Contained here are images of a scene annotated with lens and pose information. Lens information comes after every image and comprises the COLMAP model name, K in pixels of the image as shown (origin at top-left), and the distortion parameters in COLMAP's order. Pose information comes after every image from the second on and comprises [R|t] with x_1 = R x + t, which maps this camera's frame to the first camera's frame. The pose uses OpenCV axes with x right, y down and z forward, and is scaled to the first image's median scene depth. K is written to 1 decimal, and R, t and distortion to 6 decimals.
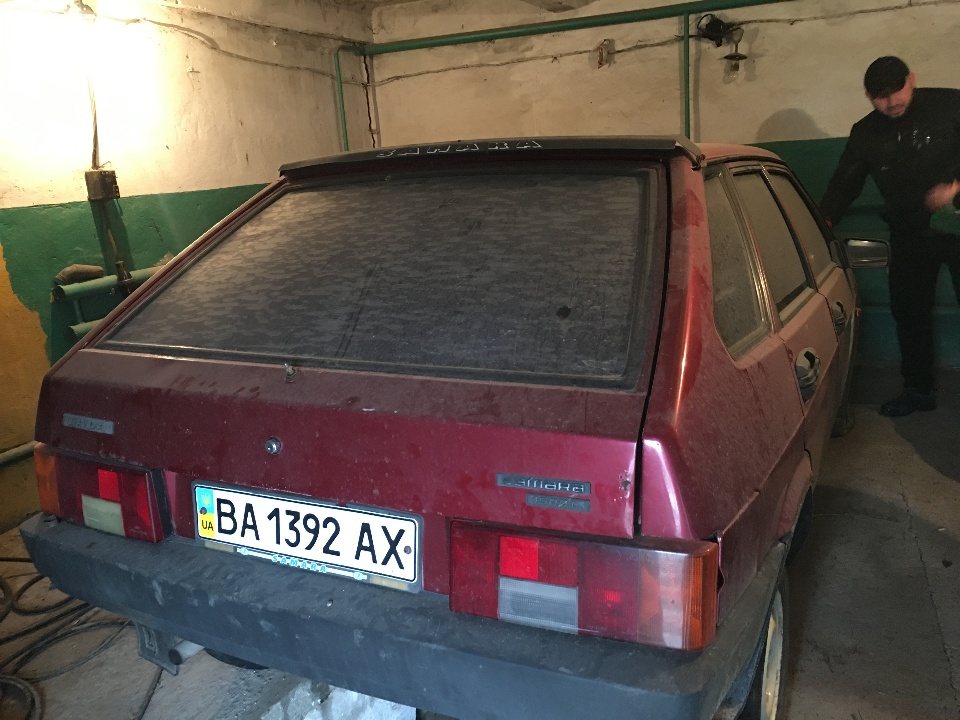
lens RADIAL K [[848.4, 0, 477.3], [0, 848.4, 359.2], [0, 0, 1]] dist [0.080831, -0.115247]
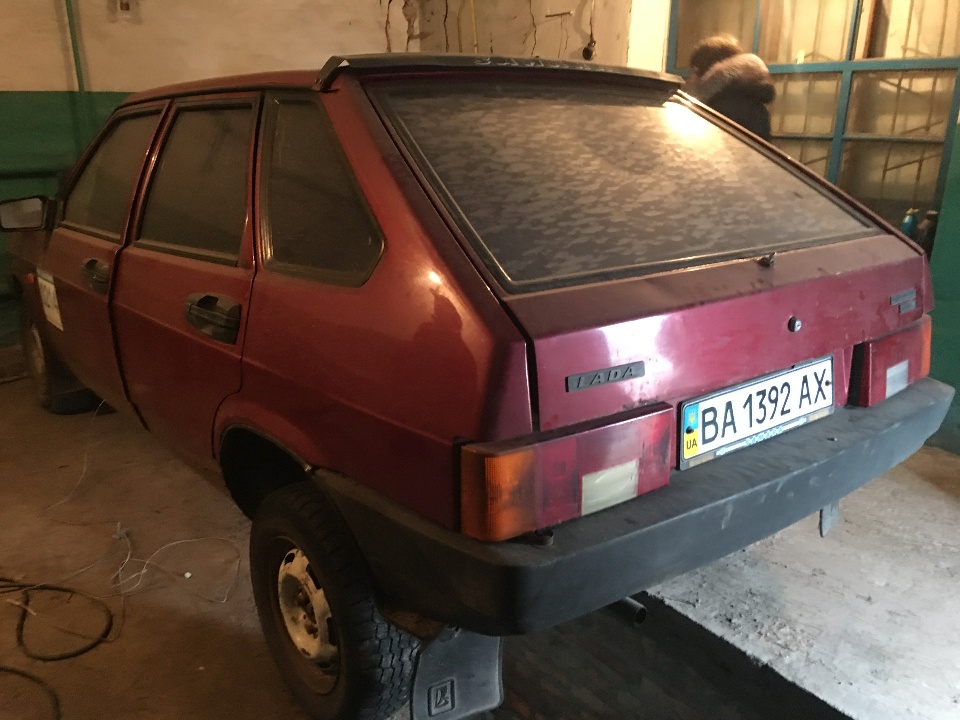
lens RADIAL K [[825.9, 0, 480.7], [0, 825.9, 364.3], [0, 0, 1]] dist [0.013609, -0.001586]
pose [[0.400065, -0.209367, 0.892252, -1.256980], [0.174386, 0.973160, 0.150162, -0.073597], [-0.899743, 0.095522, 0.425838, 0.843317]]
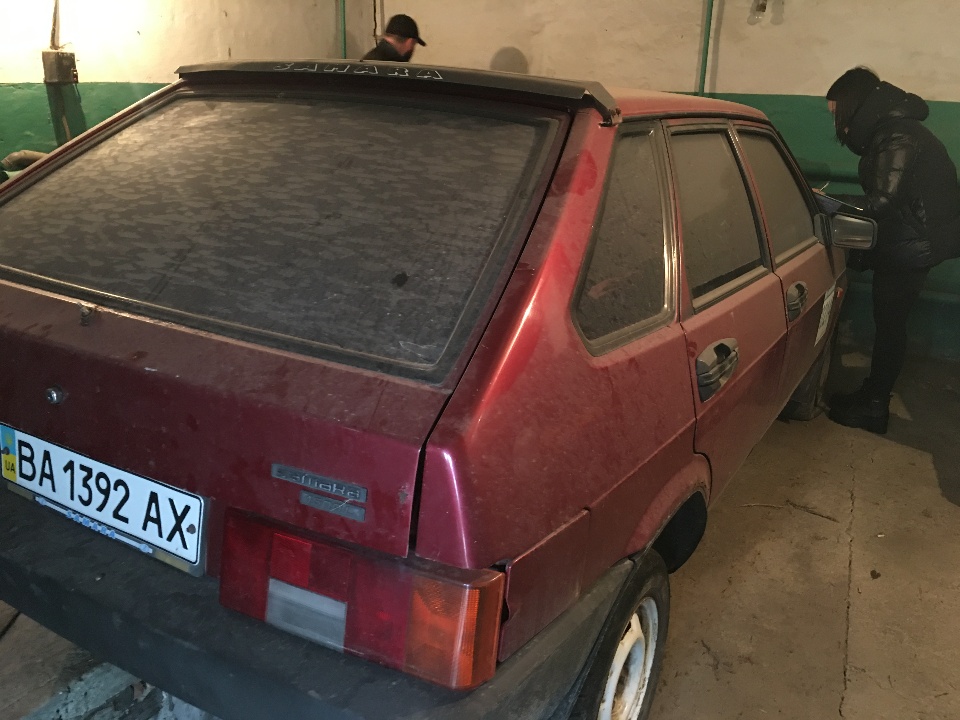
lens RADIAL K [[848.4, 0, 485.7], [0, 848.4, 361.7], [0, 0, 1]] dist [0.080831, -0.115247]
pose [[0.993526, 0.111560, -0.021476, 0.199681], [-0.109063, 0.989513, 0.094703, -0.059516], [0.031816, -0.091748, 0.995274, 0.124856]]
